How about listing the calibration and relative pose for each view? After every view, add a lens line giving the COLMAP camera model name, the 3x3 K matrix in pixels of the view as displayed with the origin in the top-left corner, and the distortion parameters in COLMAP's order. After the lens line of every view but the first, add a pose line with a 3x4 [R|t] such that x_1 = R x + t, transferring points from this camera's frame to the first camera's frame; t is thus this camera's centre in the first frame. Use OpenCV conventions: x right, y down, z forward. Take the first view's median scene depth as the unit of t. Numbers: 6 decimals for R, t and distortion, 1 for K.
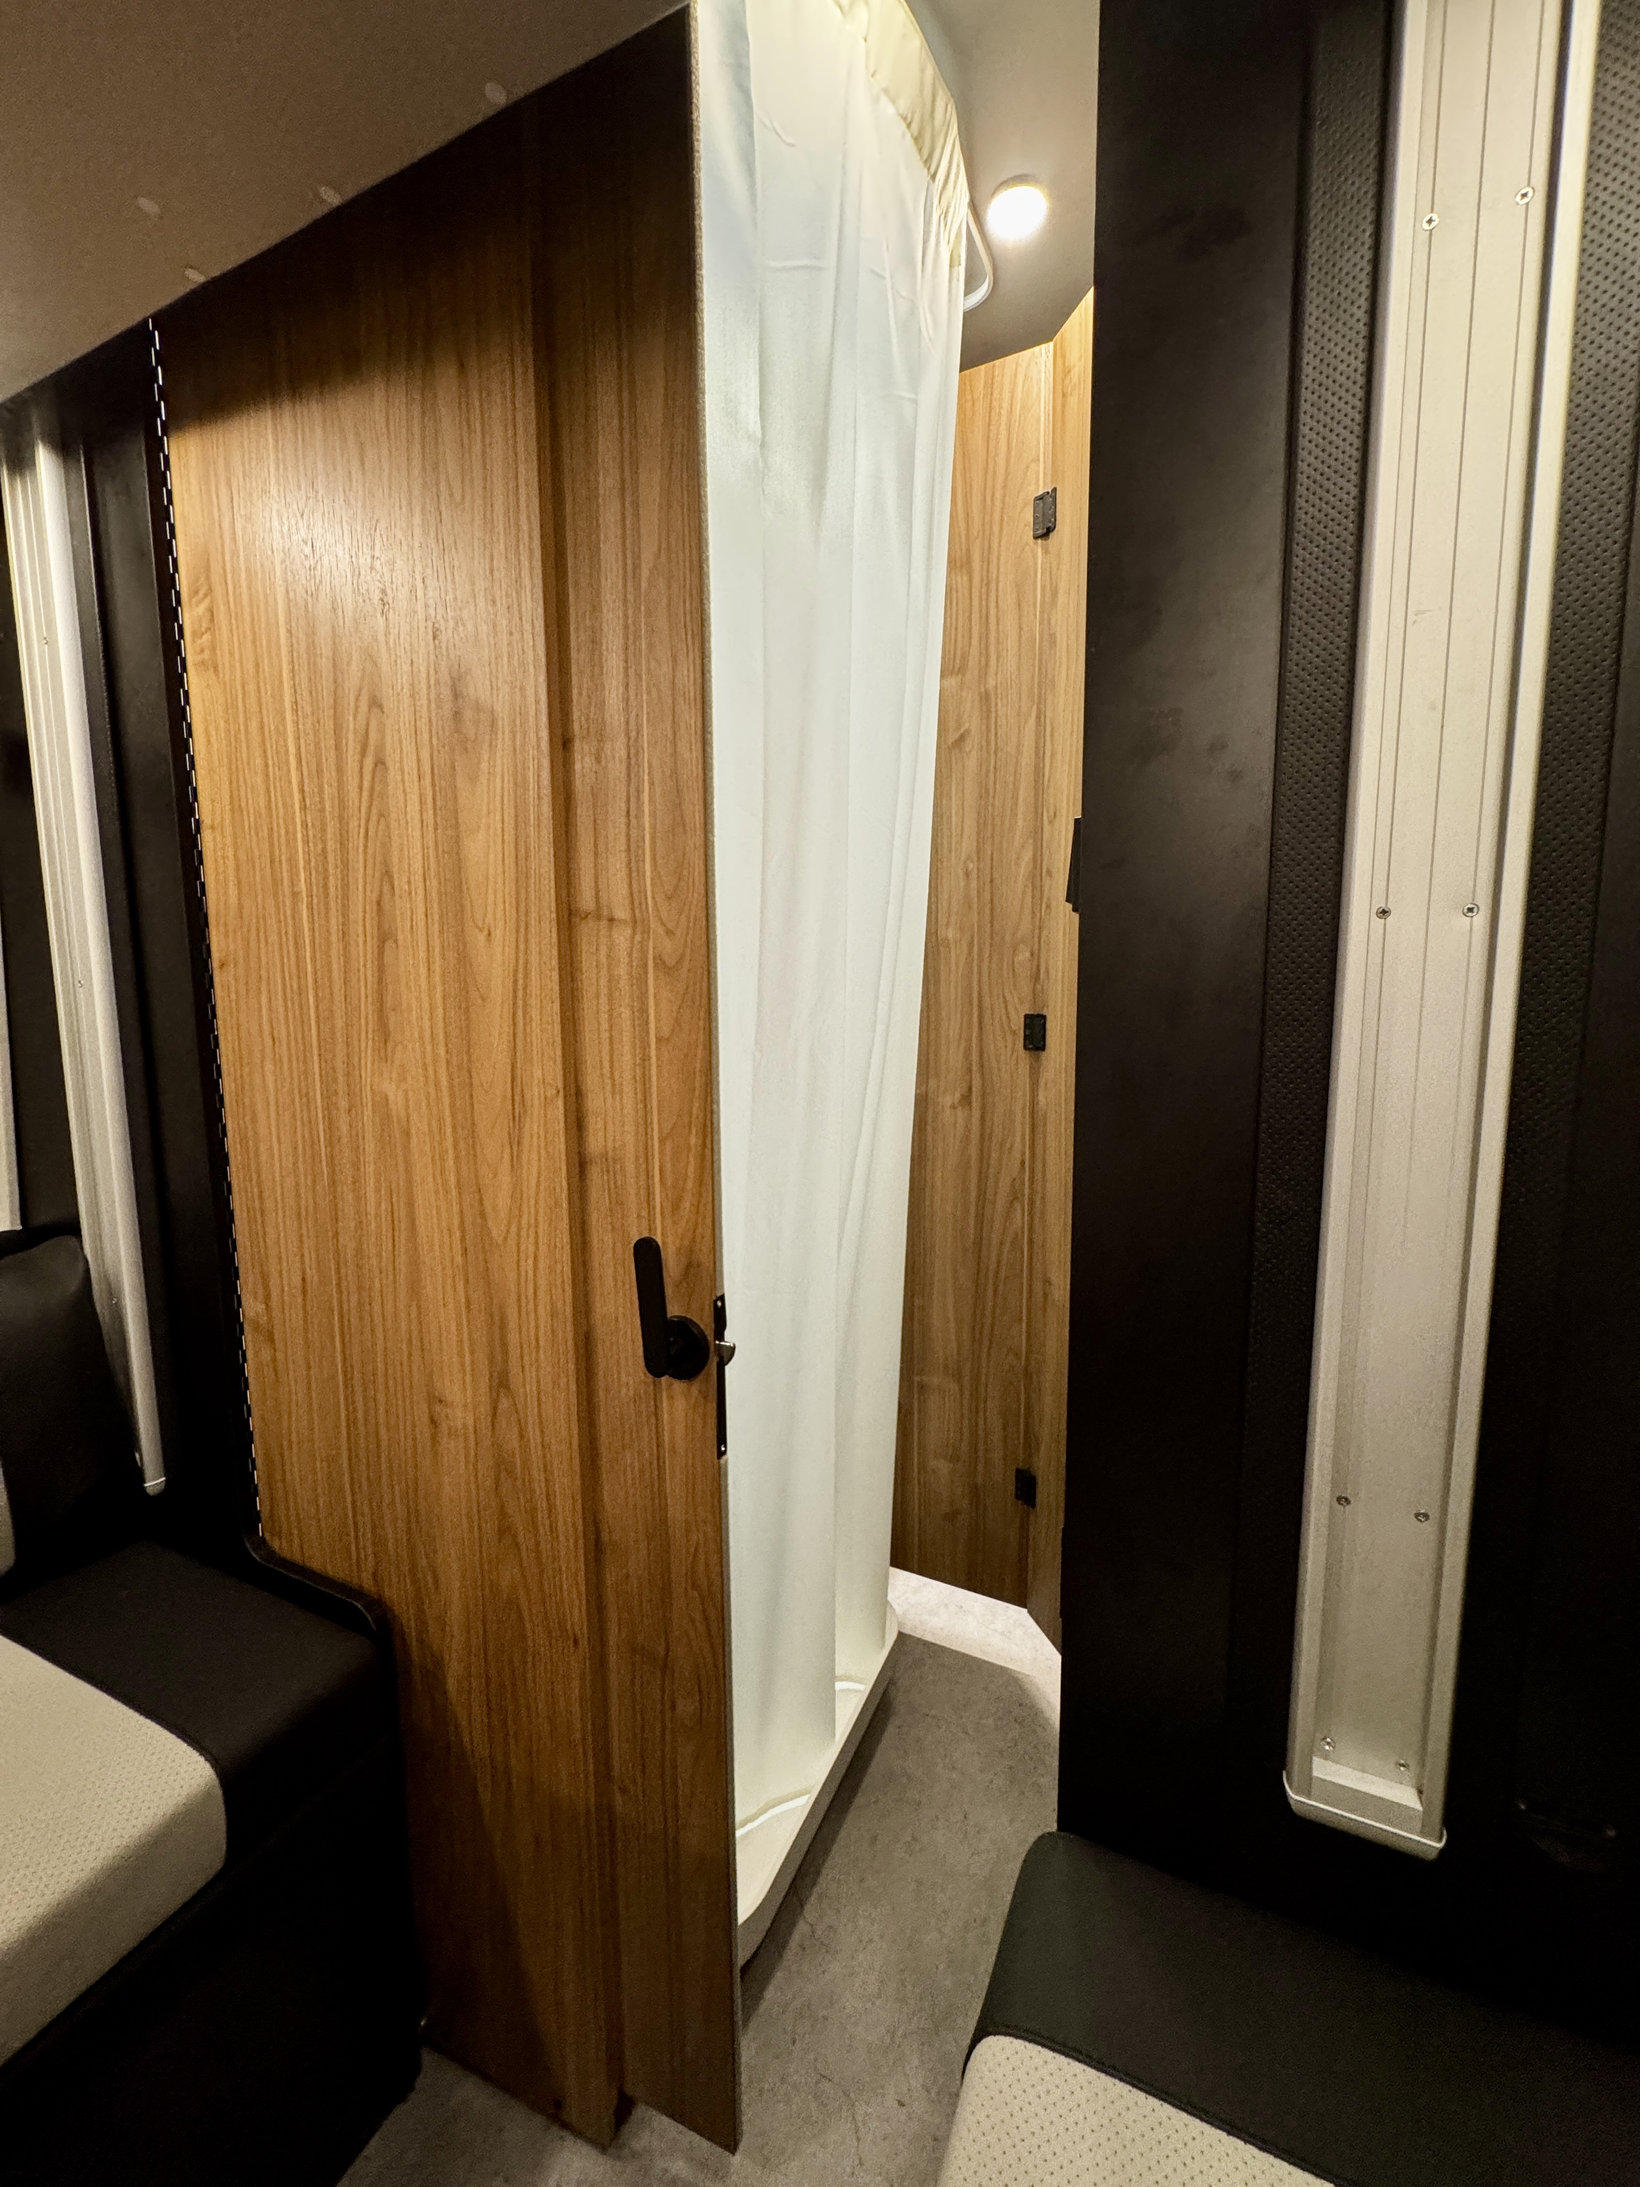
lens RADIAL K [[842.0, 0, 820.0], [0, 842.0, 1093.5], [0, 0, 1]] dist [0.000680, 0.000054]
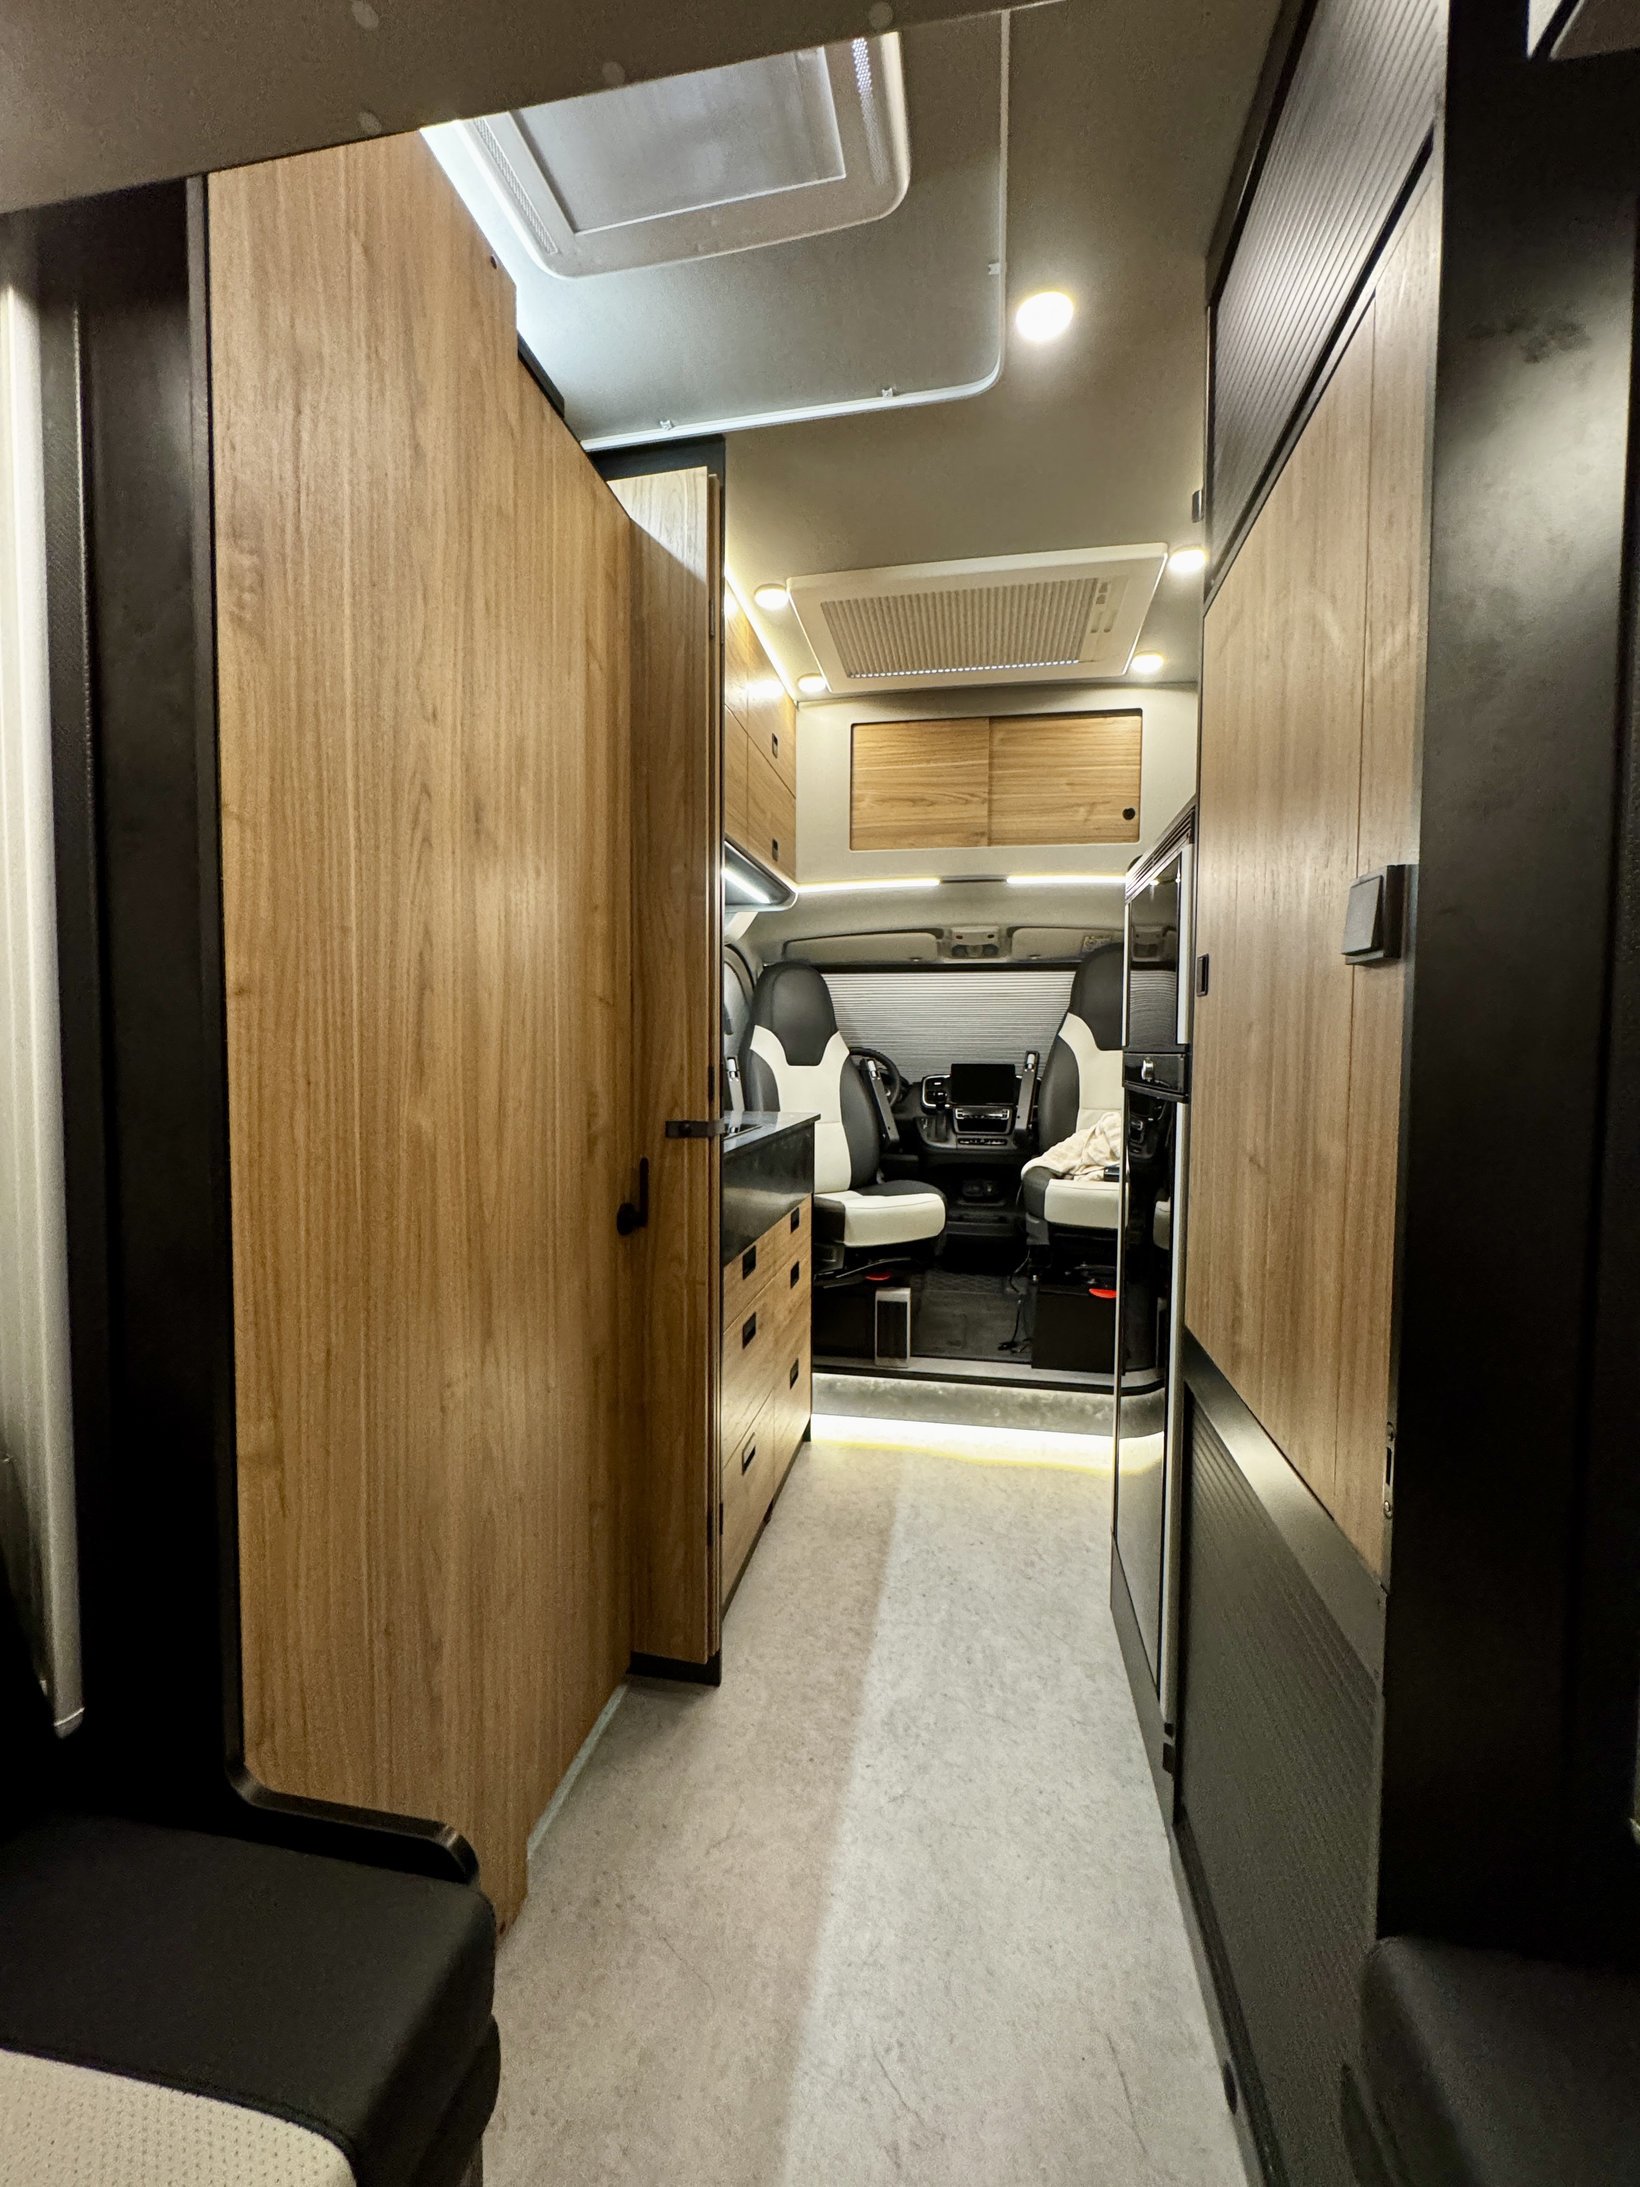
lens RADIAL K [[875.6, 0, 821.6], [0, 875.6, 1089.9], [0, 0, 1]] dist [-0.001220, 0.000021]
pose [[-0.191226, -0.043021, 0.980603, -1.699757], [0.102482, 0.992704, 0.063536, -0.061608], [-0.976181, 0.112644, -0.185422, 0.671207]]
